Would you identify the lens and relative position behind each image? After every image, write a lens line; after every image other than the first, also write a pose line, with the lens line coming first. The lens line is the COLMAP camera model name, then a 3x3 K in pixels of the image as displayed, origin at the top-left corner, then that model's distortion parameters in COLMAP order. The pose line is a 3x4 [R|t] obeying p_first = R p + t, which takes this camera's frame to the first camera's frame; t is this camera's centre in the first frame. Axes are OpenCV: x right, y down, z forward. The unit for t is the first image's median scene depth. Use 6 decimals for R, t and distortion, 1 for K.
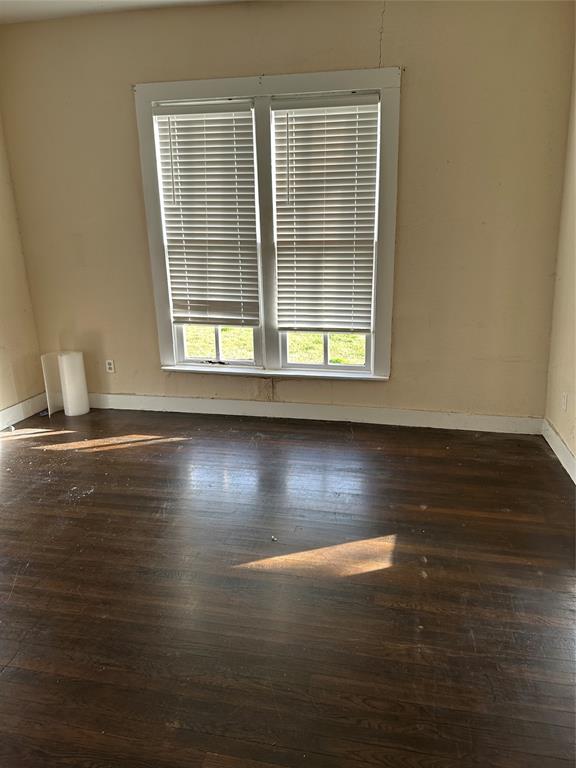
lens RADIAL K [[538.3, 0, 284.8], [0, 538.3, 379.6], [0, 0, 1]] dist [0.095158, -0.115673]
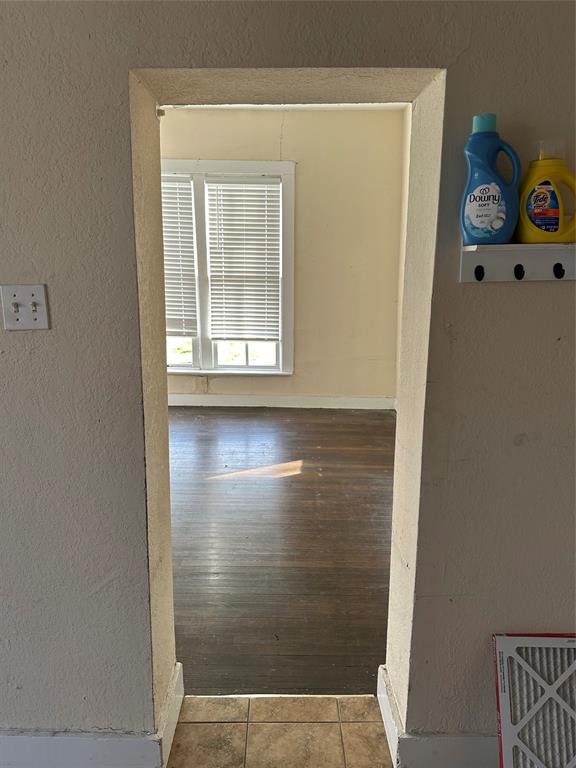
lens RADIAL K [[538.3, 0, 284.8], [0, 538.3, 379.6], [0, 0, 1]] dist [0.095158, -0.115673]
pose [[0.980523, -0.013650, 0.195932, -0.101124], [0.025651, 0.997937, -0.058847, 0.094776], [-0.194724, 0.062727, 0.978850, -0.363138]]
